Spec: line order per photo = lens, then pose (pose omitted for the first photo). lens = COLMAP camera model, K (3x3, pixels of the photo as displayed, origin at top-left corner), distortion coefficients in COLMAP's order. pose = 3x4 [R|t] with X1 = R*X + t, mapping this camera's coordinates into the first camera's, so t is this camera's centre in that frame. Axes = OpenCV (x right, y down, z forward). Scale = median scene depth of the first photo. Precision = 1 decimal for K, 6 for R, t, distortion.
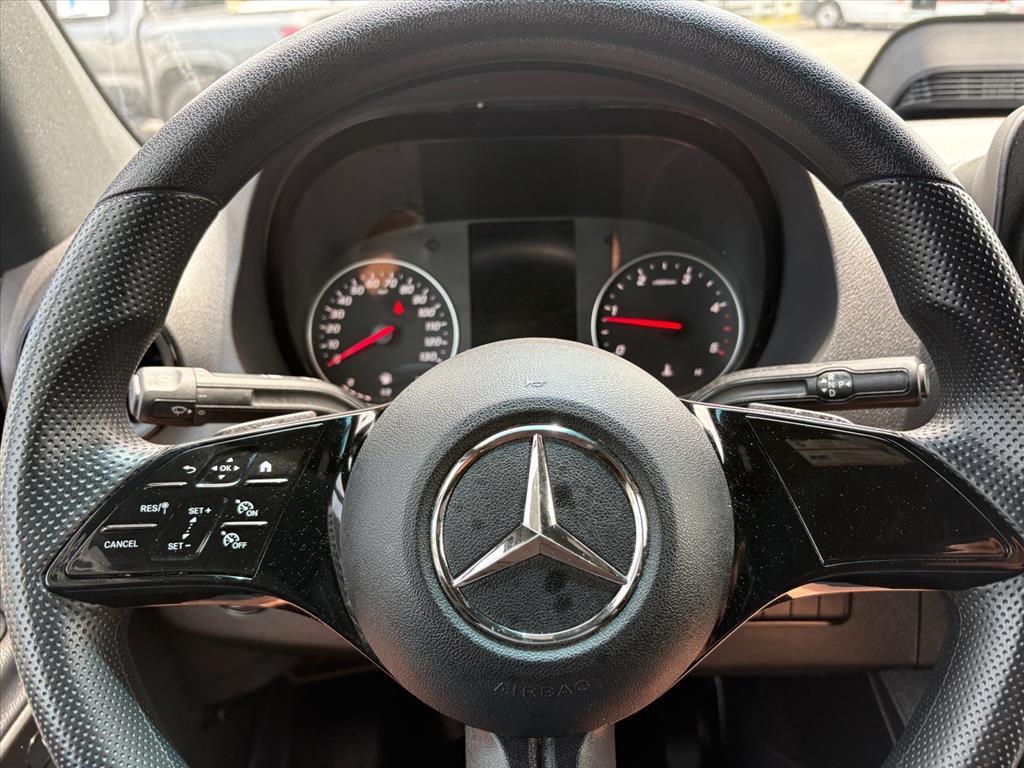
lens RADIAL K [[777.0, 0, 512.6], [0, 777.0, 393.6], [0, 0, 1]] dist [0.023903, -0.024621]
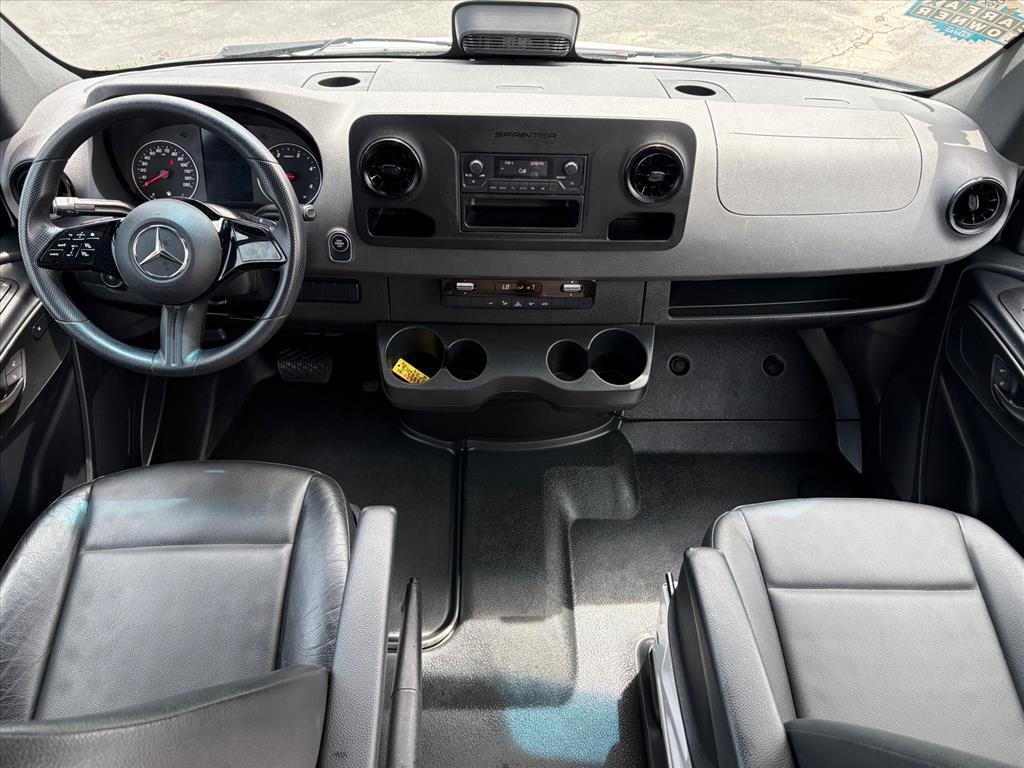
lens RADIAL K [[777.0, 0, 509.7], [0, 777.0, 389.6], [0, 0, 1]] dist [0.023903, -0.024621]
pose [[0.998662, 0.034966, 0.038089, 0.789212], [-0.044786, 0.953117, 0.299269, -0.205419], [-0.025839, -0.300575, 0.953408, -1.430454]]
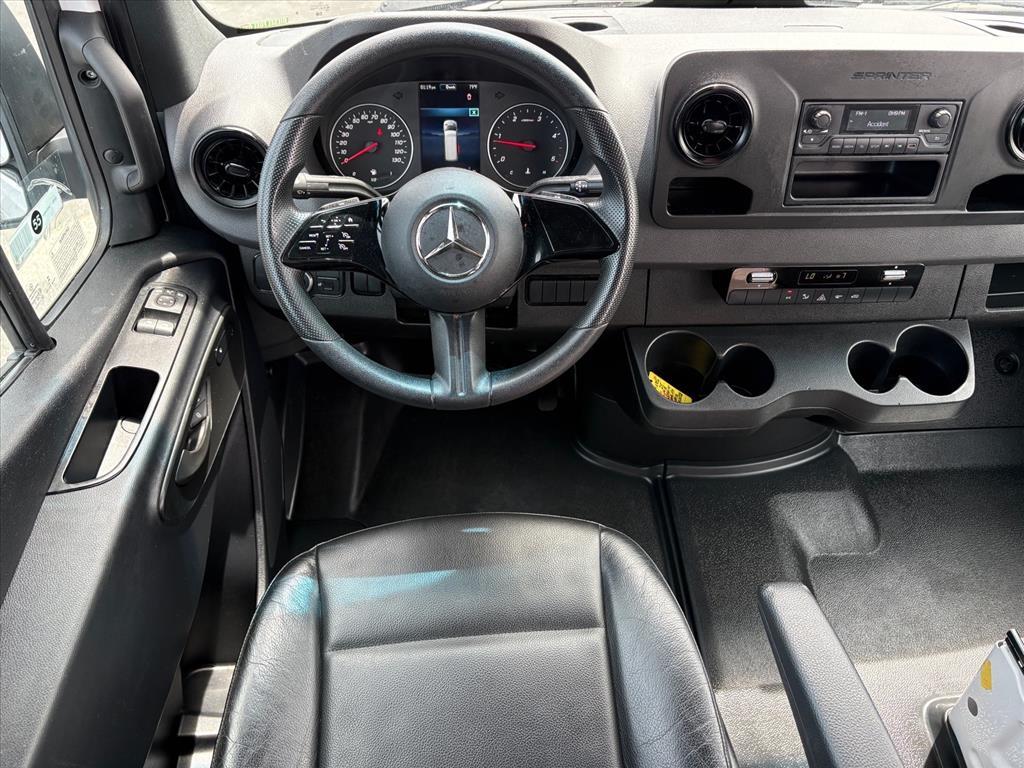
lens RADIAL K [[777.0, 0, 495.1], [0, 777.0, 377.0], [0, 0, 1]] dist [0.023903, -0.024621]
pose [[0.997505, 0.000356, 0.070601, -0.007594], [-0.020147, 0.959846, 0.279802, -0.075337], [-0.067667, -0.280526, 0.957458, -0.900210]]
